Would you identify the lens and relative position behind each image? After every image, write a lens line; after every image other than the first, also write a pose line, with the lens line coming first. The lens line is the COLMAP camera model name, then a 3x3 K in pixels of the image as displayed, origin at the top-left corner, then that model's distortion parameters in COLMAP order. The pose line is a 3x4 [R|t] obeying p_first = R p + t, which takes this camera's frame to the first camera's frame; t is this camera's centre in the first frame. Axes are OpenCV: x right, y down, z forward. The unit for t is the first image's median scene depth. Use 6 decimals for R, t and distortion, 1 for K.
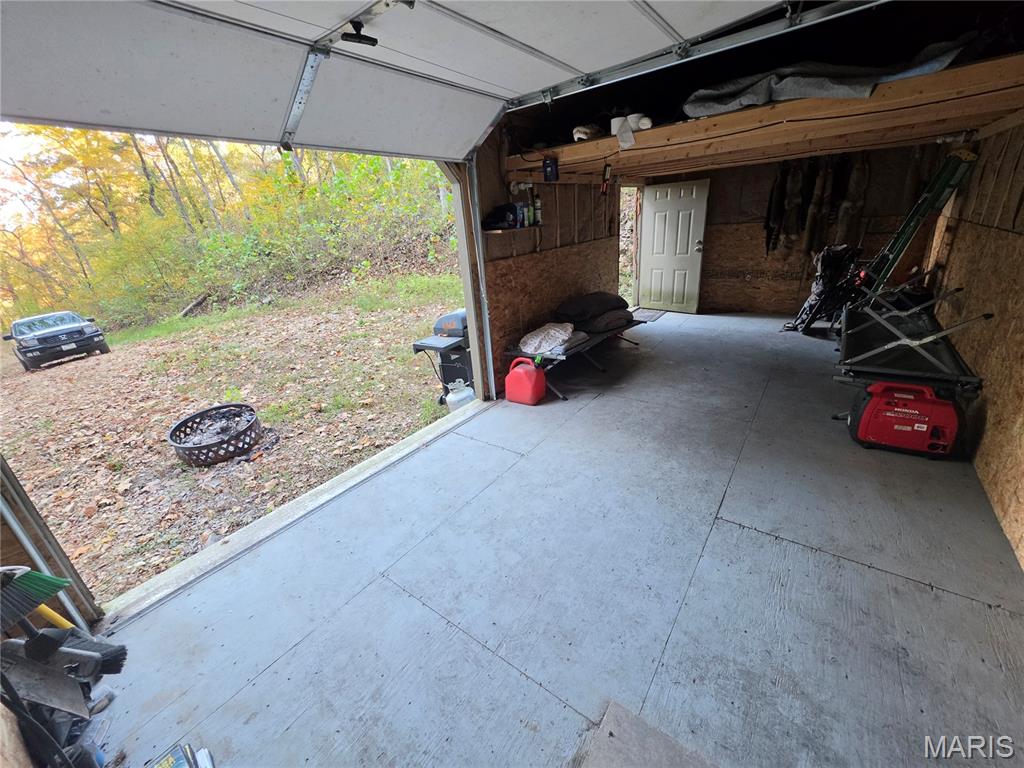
lens RADIAL K [[407.9, 0, 507.9], [0, 407.9, 382.0], [0, 0, 1]] dist [-0.007610, 0.001500]
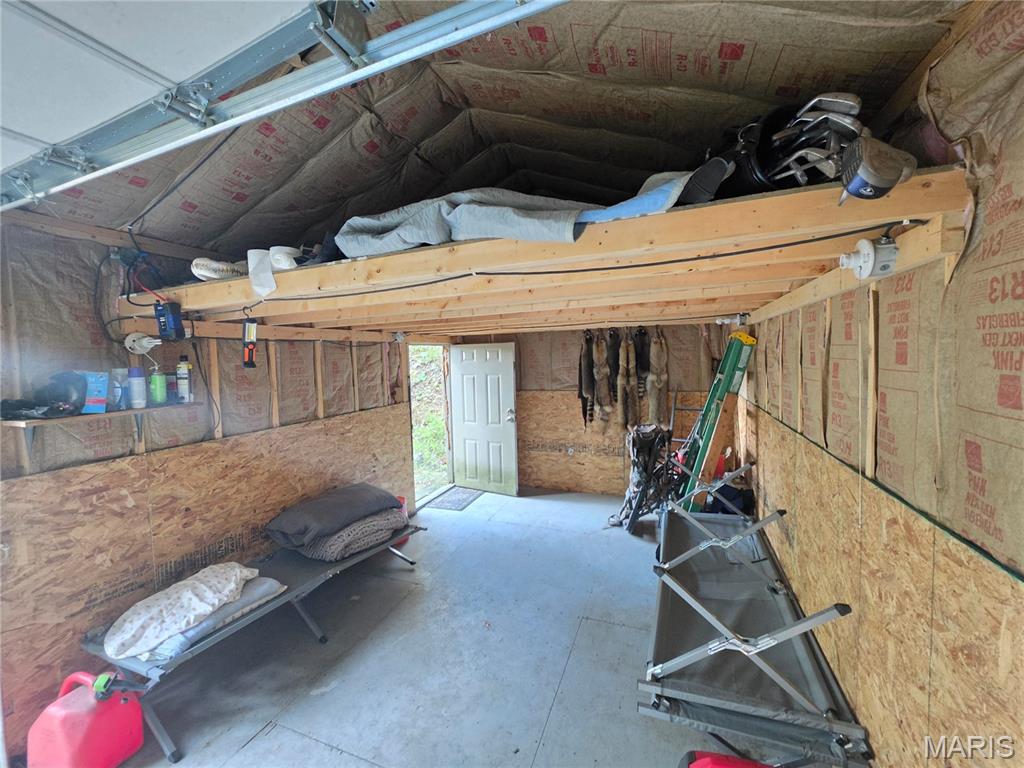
lens RADIAL K [[407.9, 0, 514.3], [0, 407.9, 383.4], [0, 0, 1]] dist [-0.007610, 0.001500]
pose [[0.962991, 0.031084, 0.267735, 0.313265], [0.057418, 0.946870, -0.316451, -0.164049], [-0.263347, 0.320112, 0.910042, 0.270874]]
